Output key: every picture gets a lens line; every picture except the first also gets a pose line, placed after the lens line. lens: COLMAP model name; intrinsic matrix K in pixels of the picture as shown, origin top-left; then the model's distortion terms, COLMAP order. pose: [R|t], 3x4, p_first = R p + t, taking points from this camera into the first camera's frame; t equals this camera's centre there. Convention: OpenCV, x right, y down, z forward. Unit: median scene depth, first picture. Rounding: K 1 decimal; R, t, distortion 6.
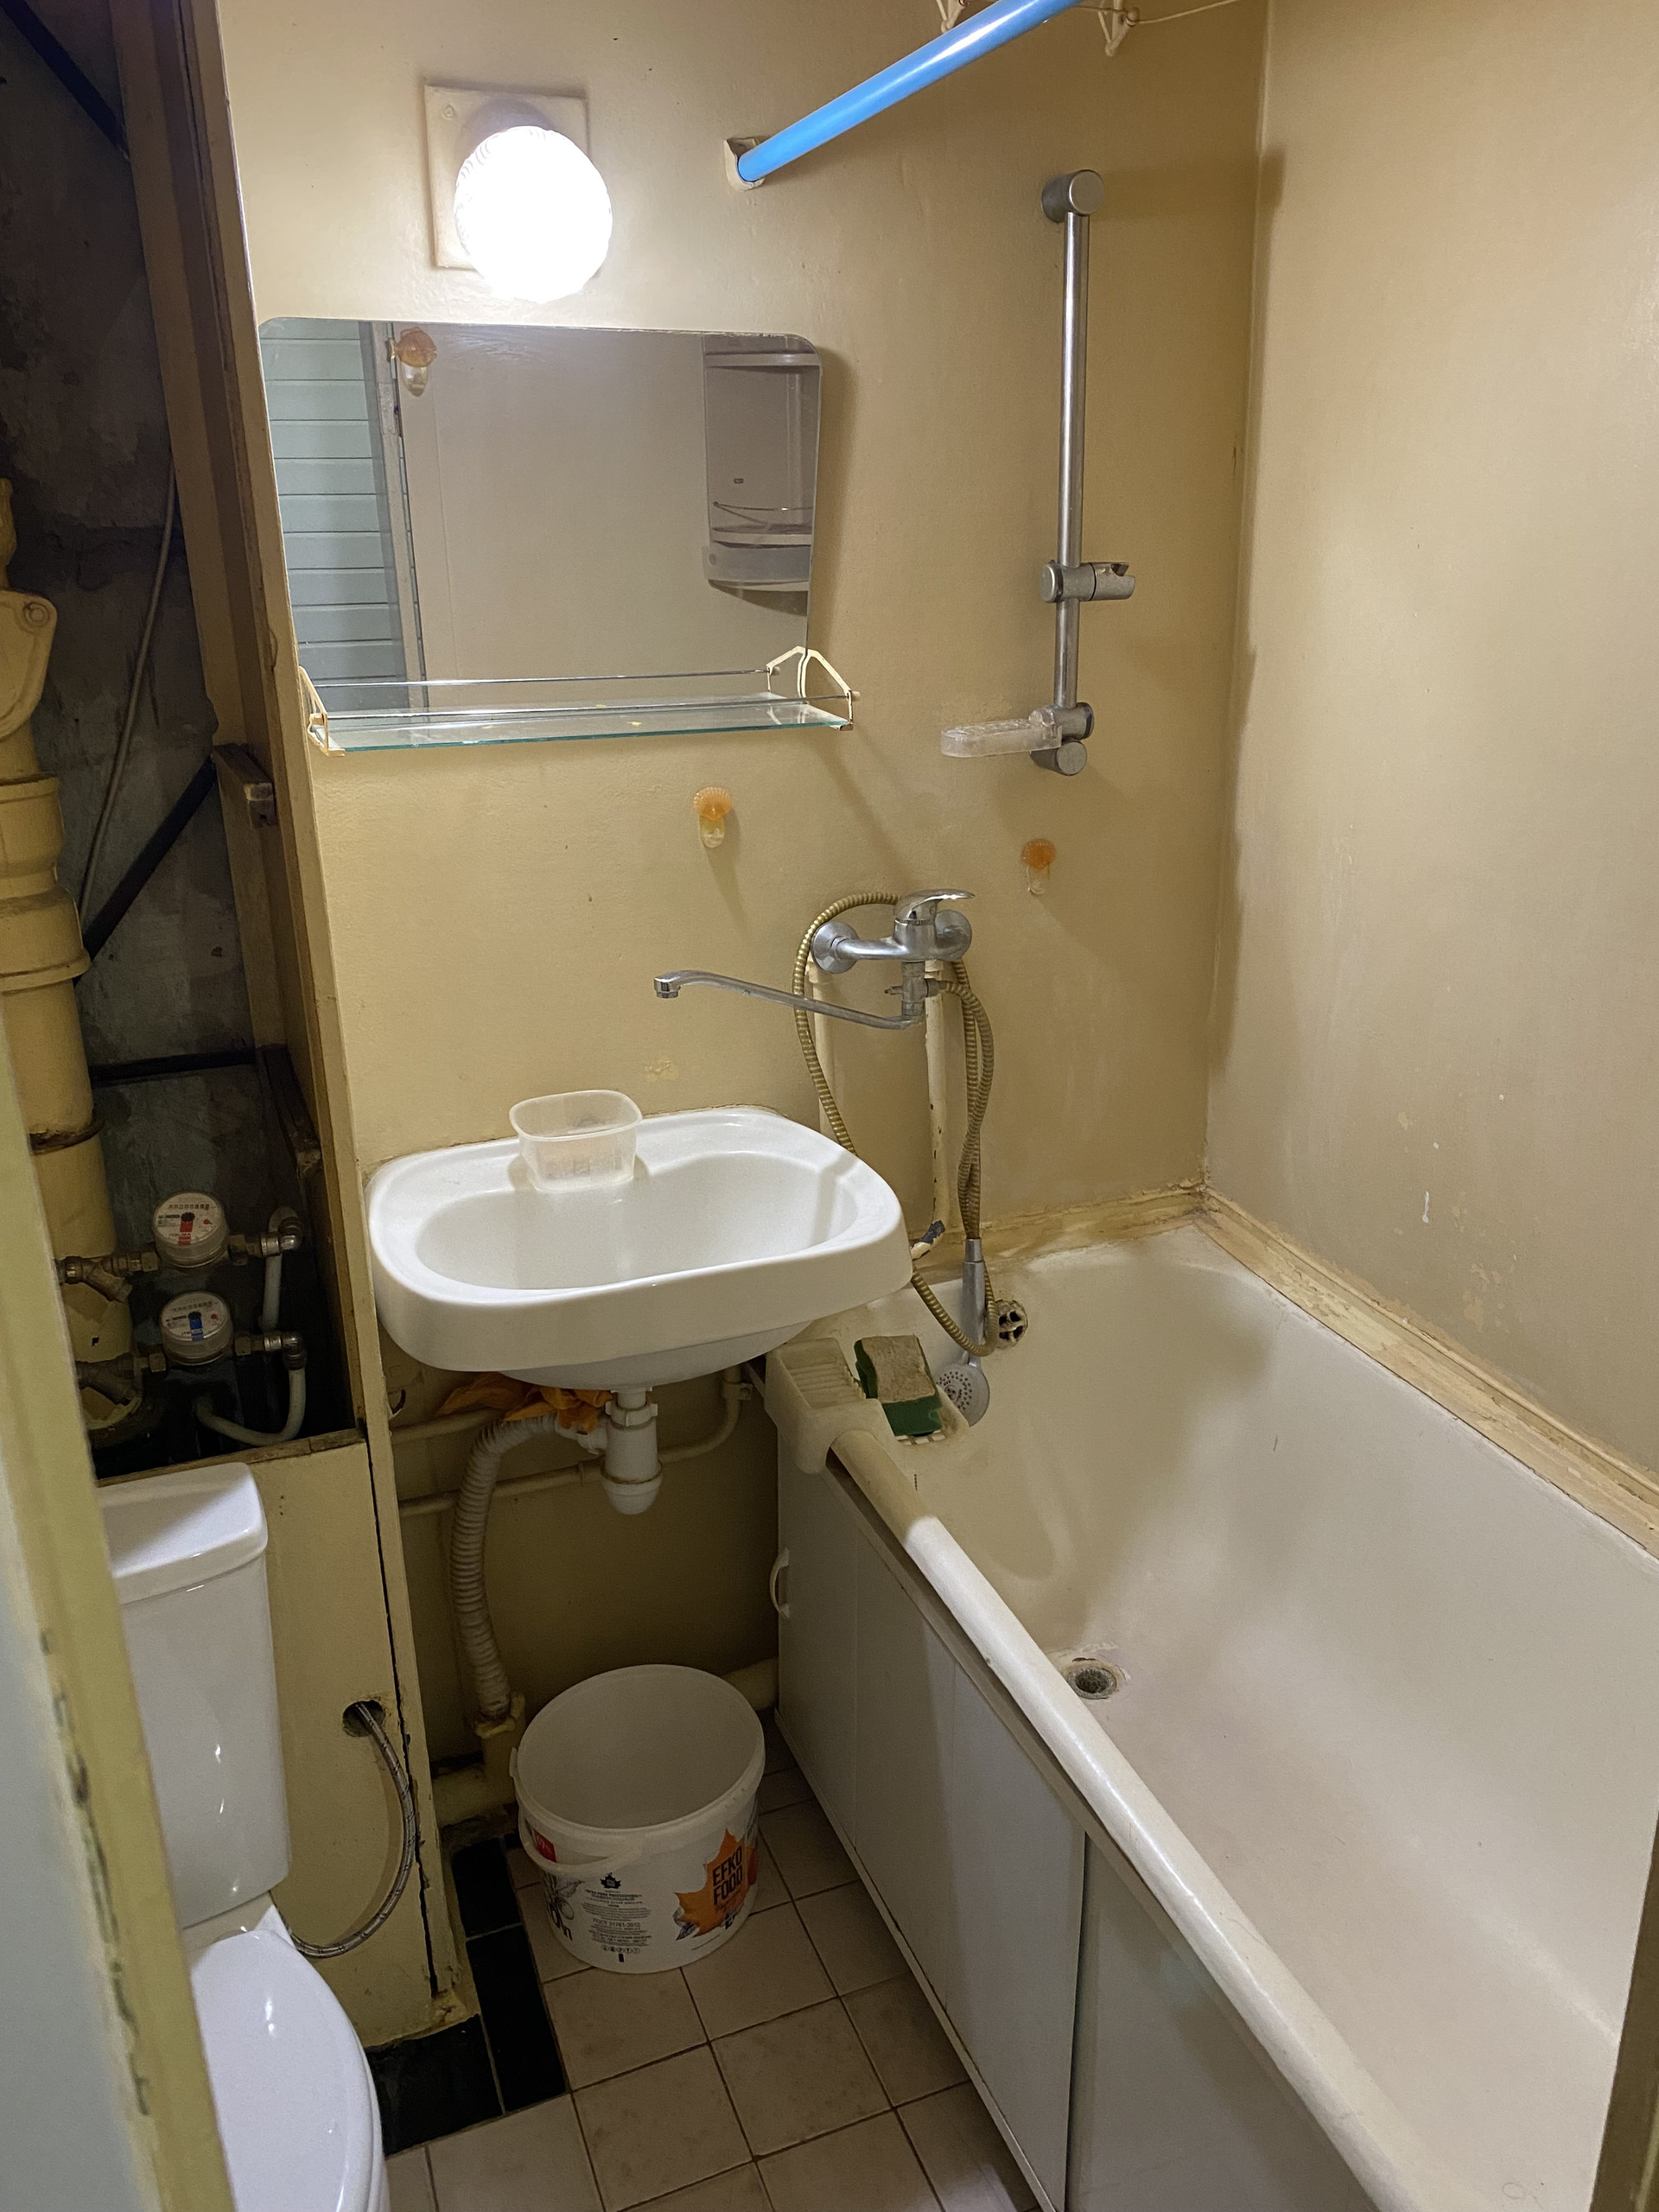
lens RADIAL K [[1658.6, 0, 842.8], [0, 1658.6, 1089.4], [0, 0, 1]] dist [-0.004376, -0.020531]
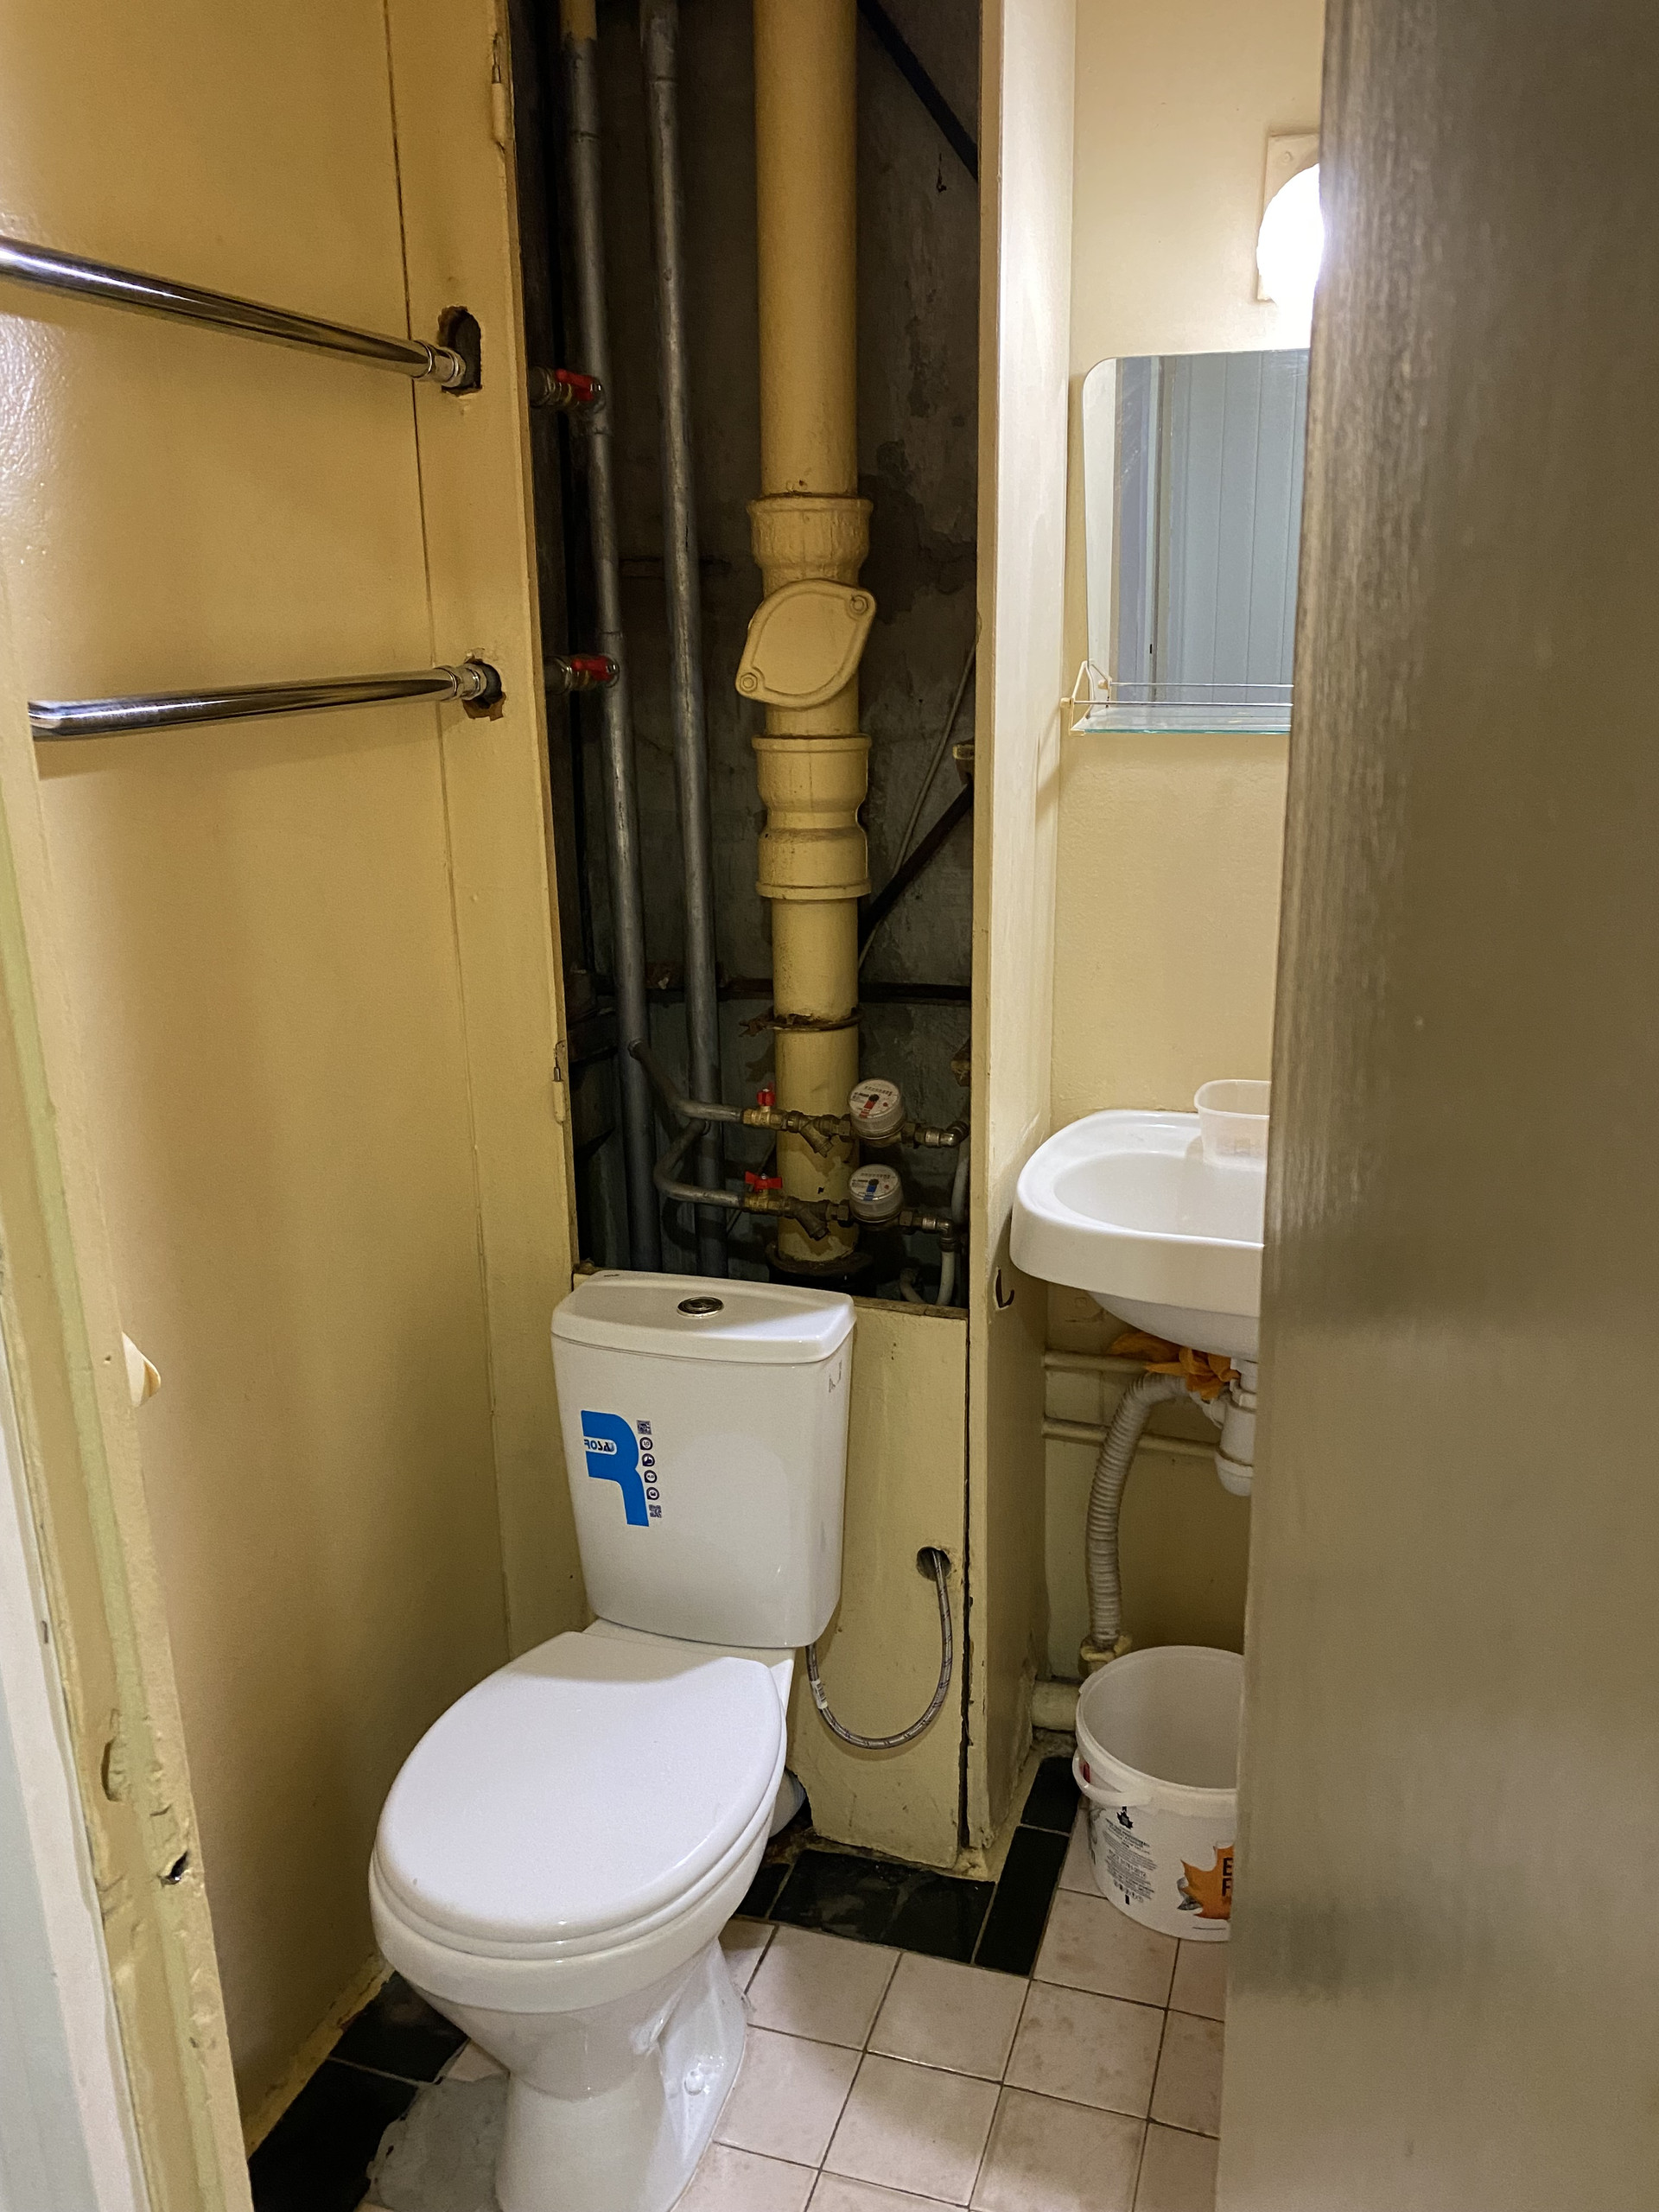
lens RADIAL K [[1658.6, 0, 830.1], [0, 1658.6, 1113.8], [0, 0, 1]] dist [-0.004376, -0.020531]
pose [[0.759181, 0.189540, -0.622670, 0.302607], [-0.208760, 0.977027, 0.042878, 0.037695], [0.616492, 0.097436, 0.781309, 0.021832]]
